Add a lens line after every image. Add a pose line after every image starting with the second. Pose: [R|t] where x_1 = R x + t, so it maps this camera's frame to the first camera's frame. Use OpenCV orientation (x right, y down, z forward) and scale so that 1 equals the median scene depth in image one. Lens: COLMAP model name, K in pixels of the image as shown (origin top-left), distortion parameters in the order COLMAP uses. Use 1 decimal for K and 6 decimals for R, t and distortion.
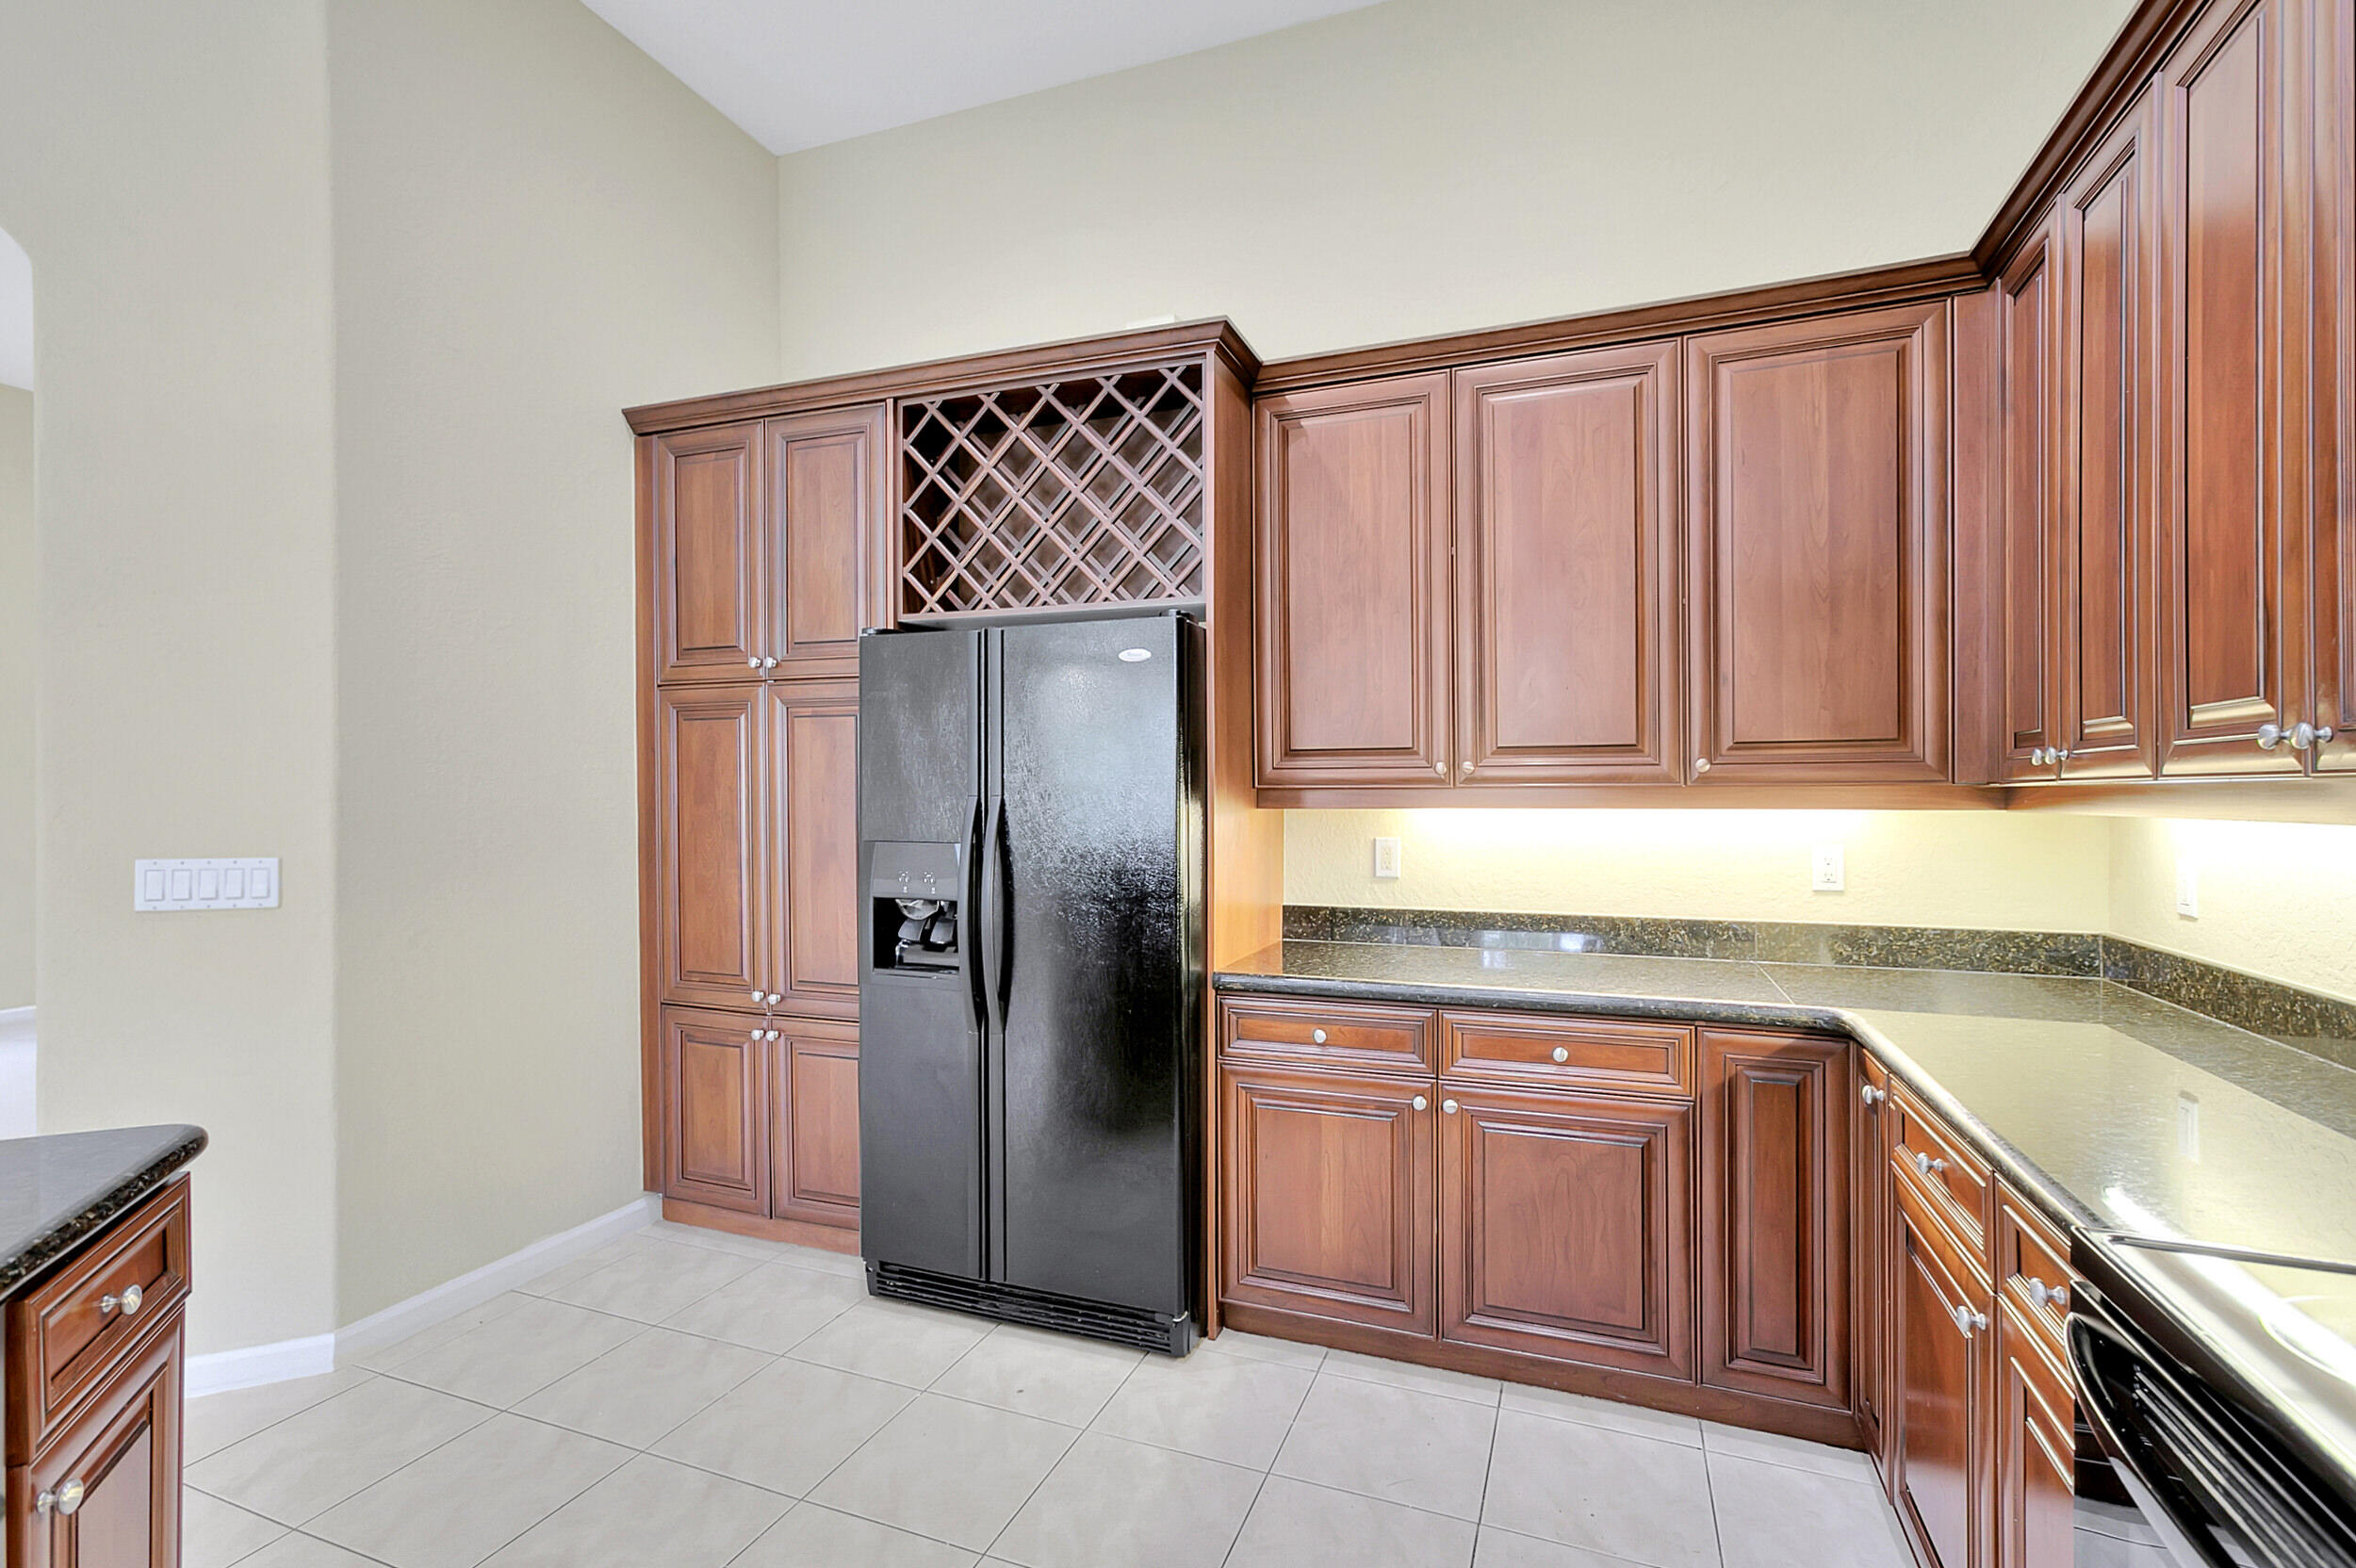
lens RADIAL K [[1089.9, 0, 1174.2], [0, 1089.9, 778.5], [0, 0, 1]] dist [-0.018649, -0.000033]
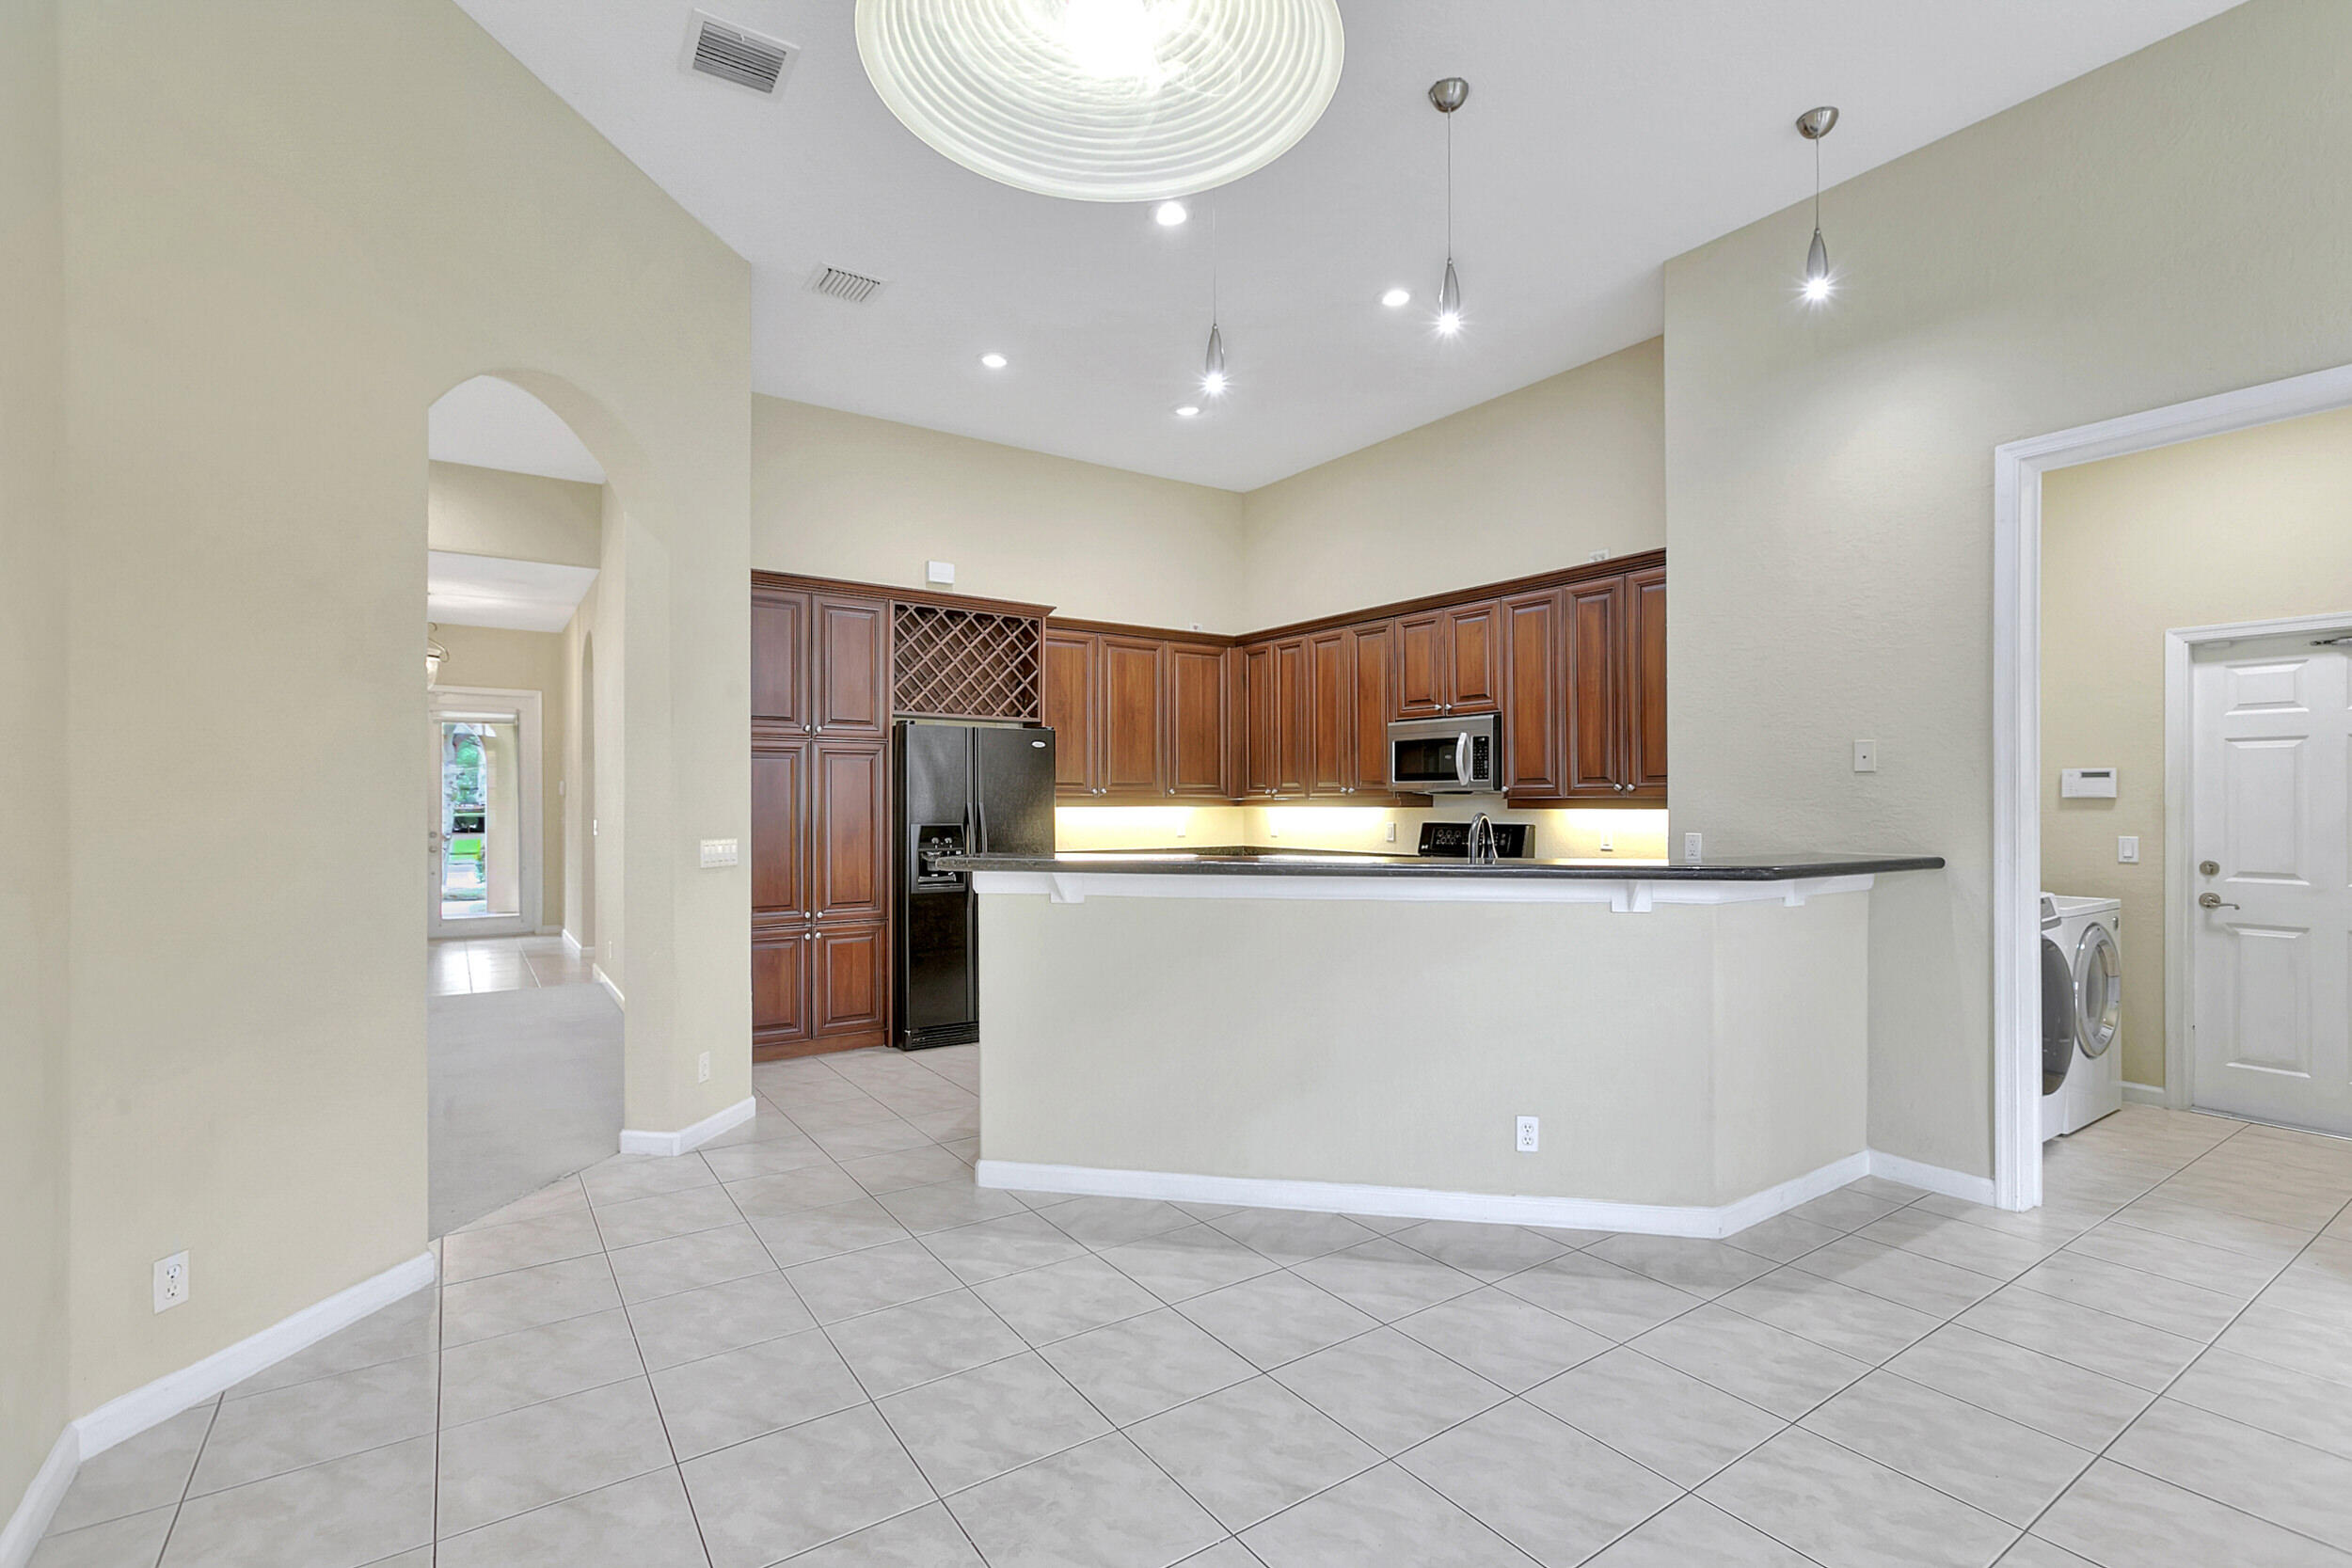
lens RADIAL K [[1060.6, 0, 1166.6], [0, 1060.6, 772.6], [0, 0, 1]] dist [-0.027458, 0.021117]
pose [[0.570416, 0.023444, 0.821021, -1.697286], [-0.012976, 0.999725, -0.019531, -0.007057], [-0.821253, 0.000487, 0.570563, -0.550180]]
